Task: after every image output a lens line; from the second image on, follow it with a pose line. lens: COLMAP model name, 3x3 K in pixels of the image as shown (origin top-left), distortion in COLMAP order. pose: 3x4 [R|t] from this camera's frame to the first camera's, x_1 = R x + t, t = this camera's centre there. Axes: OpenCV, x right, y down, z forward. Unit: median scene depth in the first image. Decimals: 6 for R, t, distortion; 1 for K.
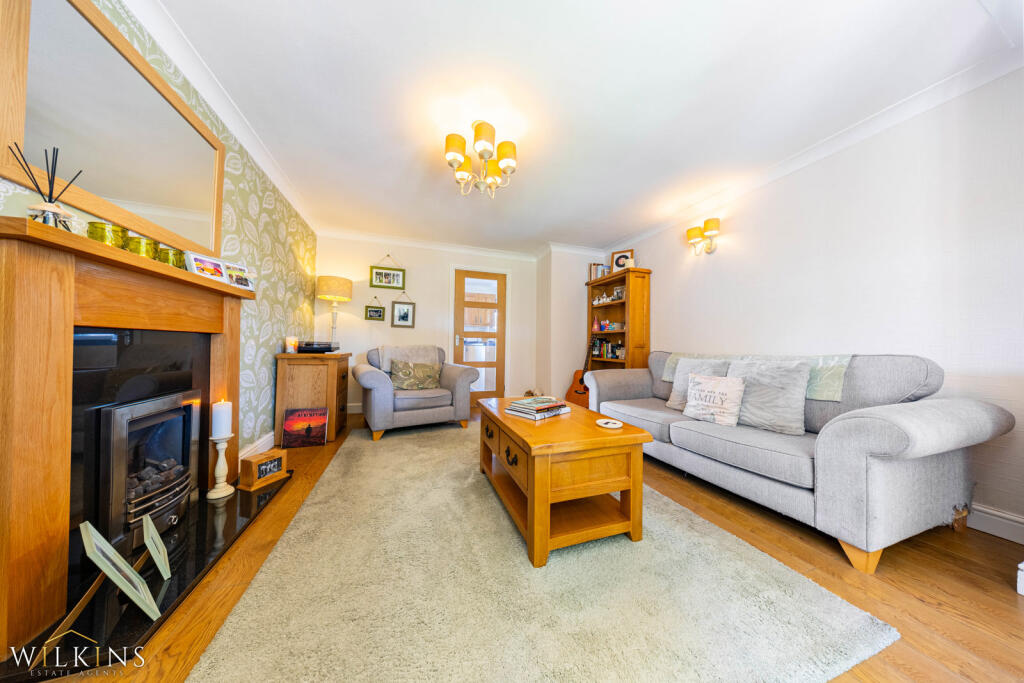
lens RADIAL K [[294.8, 0, 511.9], [0, 294.8, 340.5], [0, 0, 1]] dist [-0.003227, -0.000137]
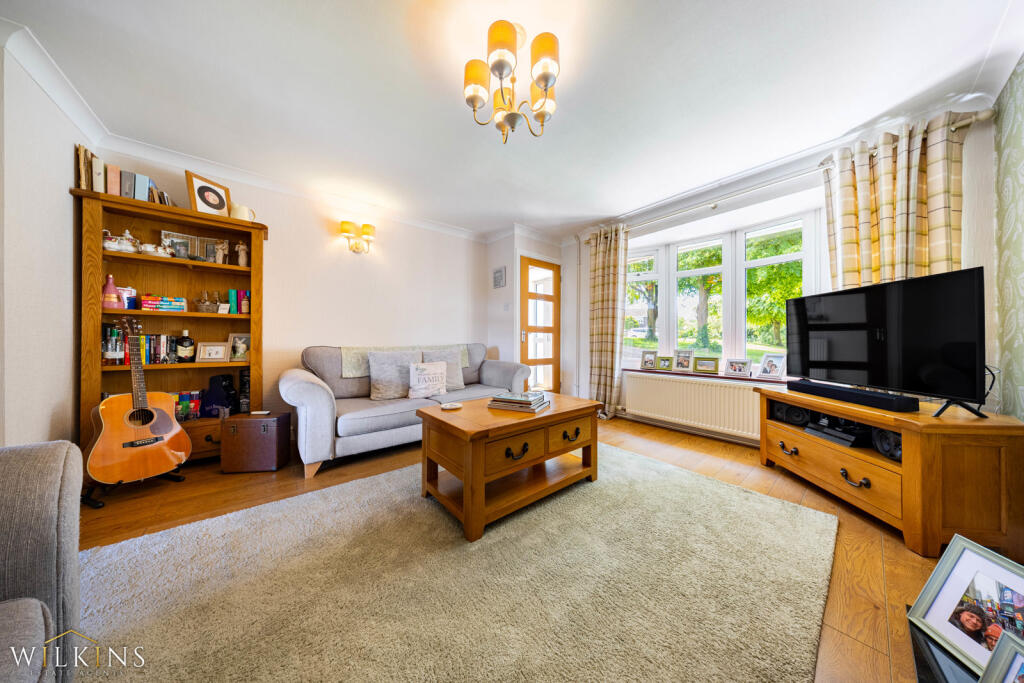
lens RADIAL K [[294.8, 0, 514.6], [0, 294.8, 340.2], [0, 0, 1]] dist [-0.003227, -0.000137]
pose [[-0.351329, -0.010979, 0.936188, -0.440830], [-0.021332, 0.999766, 0.003719, 0.004788], [-0.936009, -0.018664, -0.351481, 0.692321]]
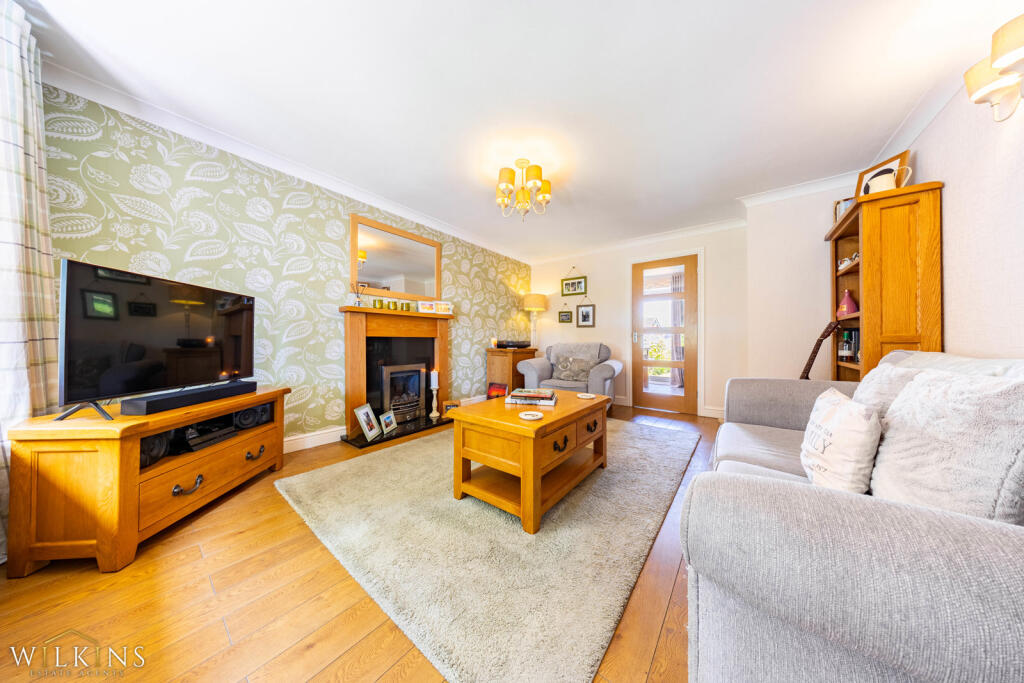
lens RADIAL K [[294.8, 0, 513.3], [0, 294.8, 344.2], [0, 0, 1]] dist [-0.003227, -0.000137]
pose [[0.543013, -0.004006, -0.839715, 0.500339], [0.019242, 0.999785, 0.007674, 0.008139], [0.839504, -0.020325, 0.542973, 0.164198]]
